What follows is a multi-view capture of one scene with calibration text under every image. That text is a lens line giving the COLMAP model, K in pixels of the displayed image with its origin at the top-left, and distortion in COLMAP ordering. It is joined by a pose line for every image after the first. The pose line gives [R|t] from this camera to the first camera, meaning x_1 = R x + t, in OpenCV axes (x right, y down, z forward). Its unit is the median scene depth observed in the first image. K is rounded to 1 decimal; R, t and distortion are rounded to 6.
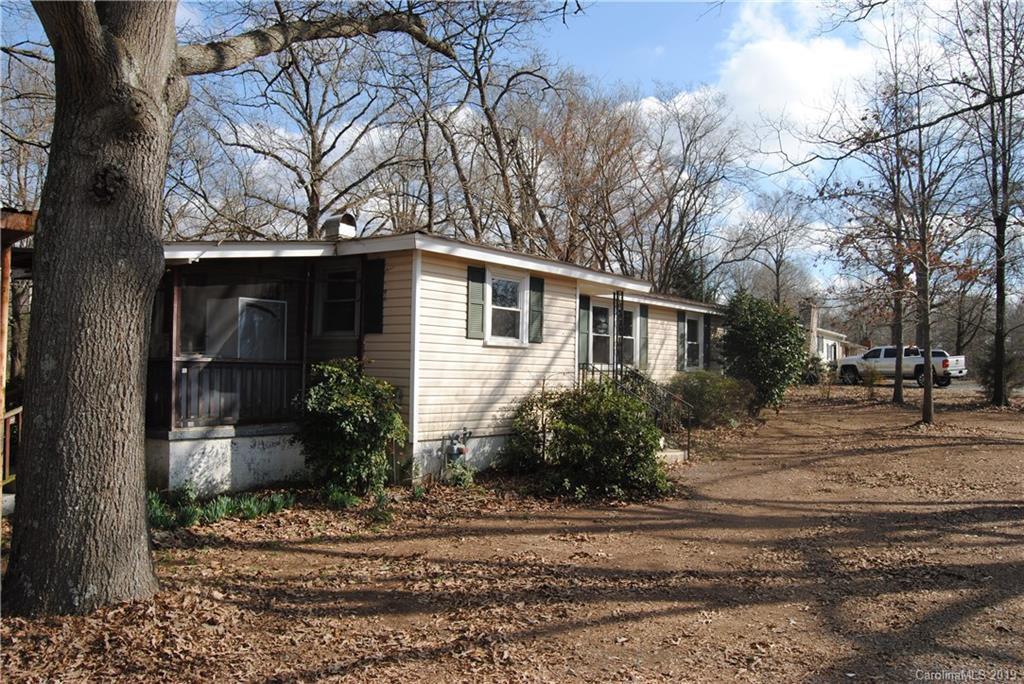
lens RADIAL K [[809.6, 0, 512.0], [0, 809.6, 342.0], [0, 0, 1]] dist [-0.086180, 0.000243]
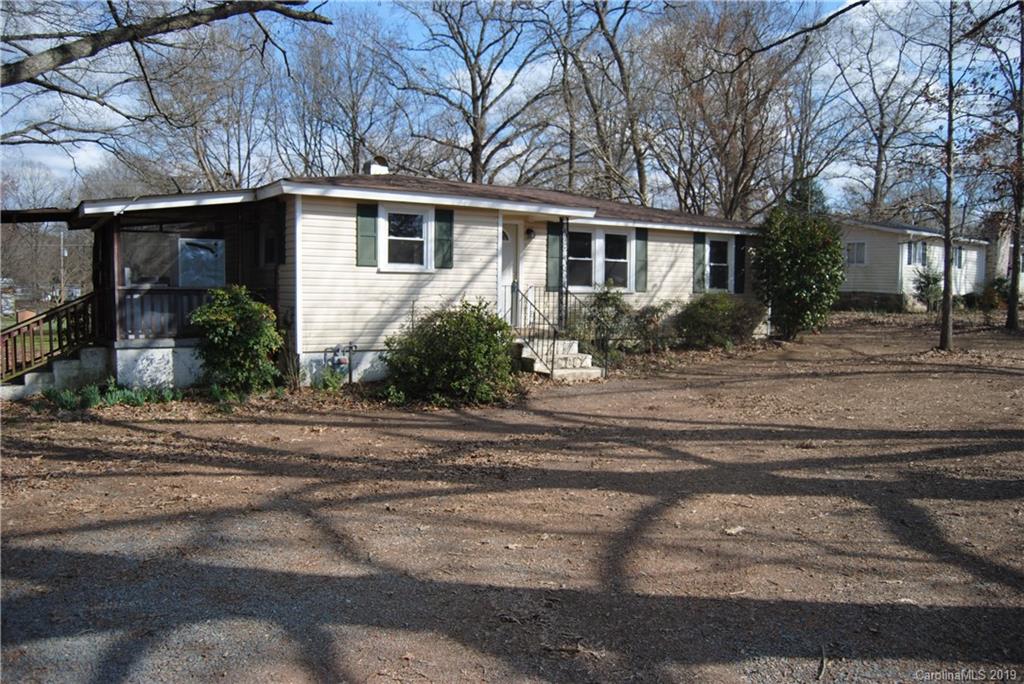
lens RADIAL K [[806.2, 0, 513.1], [0, 806.2, 338.5], [0, 0, 1]] dist [-0.091850, 0.030684]
pose [[0.947979, 0.009366, -0.318194, 0.515928], [0.018854, 0.996160, 0.085495, 0.004548], [0.317773, -0.087046, 0.944163, -0.032522]]
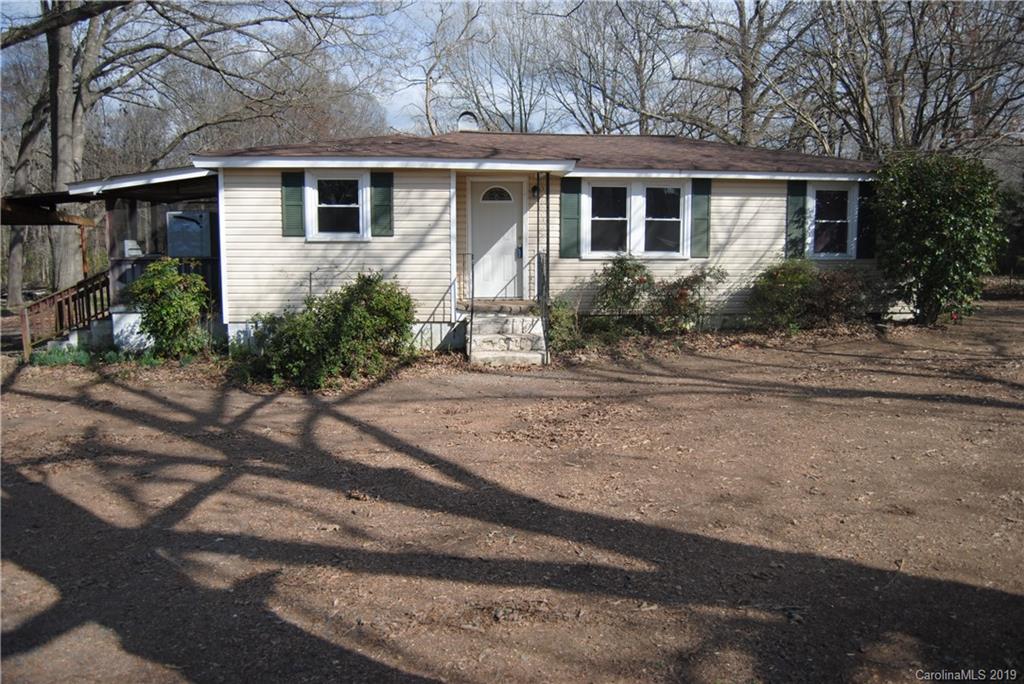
lens RADIAL K [[806.2, 0, 513.1], [0, 806.2, 338.5], [0, 0, 1]] dist [-0.091850, 0.030684]
pose [[0.691503, 0.072854, -0.718690, 0.980655], [0.035781, 0.990226, 0.134807, -0.002371], [0.721487, -0.118935, 0.682137, 0.429445]]
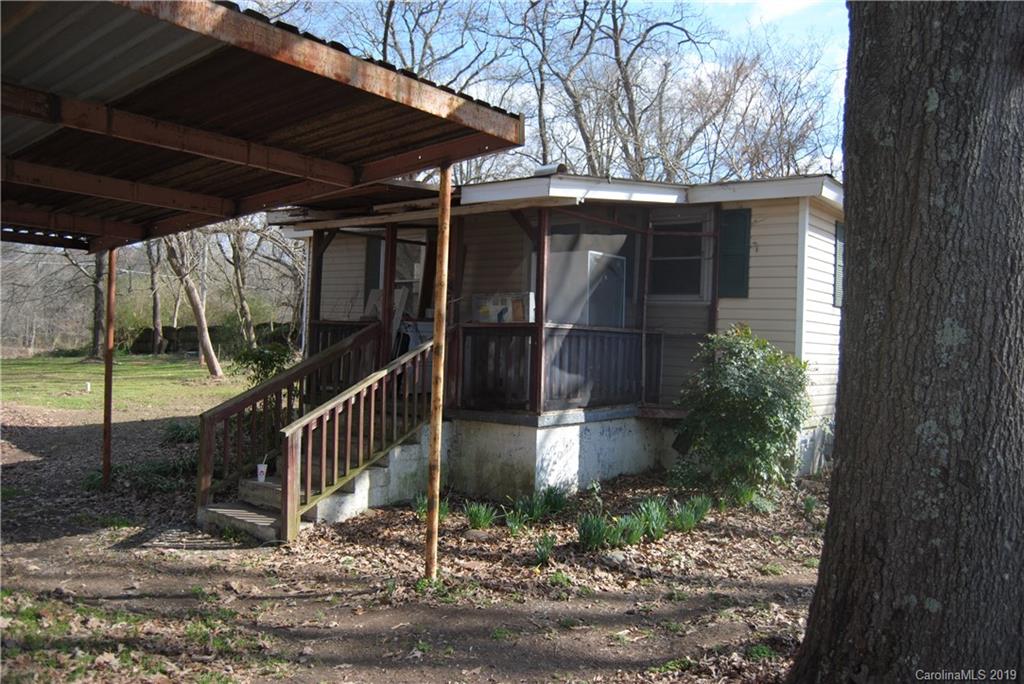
lens RADIAL K [[806.2, 0, 513.1], [0, 806.2, 338.5], [0, 0, 1]] dist [-0.091850, 0.030684]
pose [[0.999697, 0.018637, -0.016078, -0.366215], [-0.018088, 0.999271, 0.033626, 0.006827], [0.016693, -0.033325, 0.999305, 0.162856]]
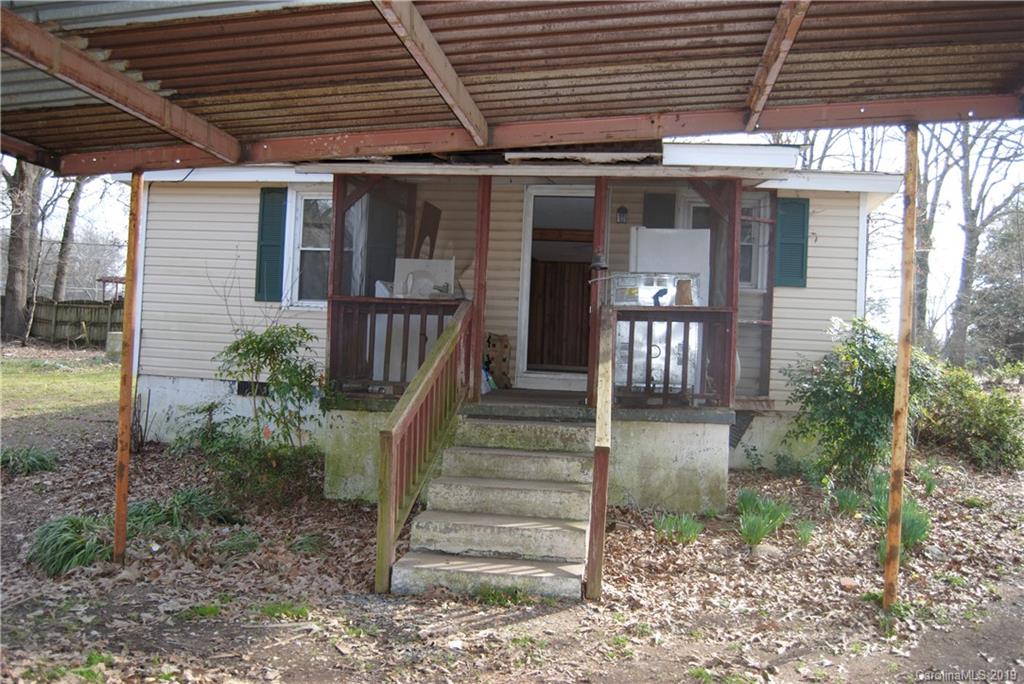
lens RADIAL K [[864.0, 0, 512.0], [0, 864.0, 342.0], [0, 0, 1]] dist [-0.071944, 0.001299]
pose [[0.866674, 0.020900, 0.498437, -0.815827], [-0.042976, 0.998536, 0.032856, 0.027531], [-0.497020, -0.049897, 0.866303, 0.360087]]
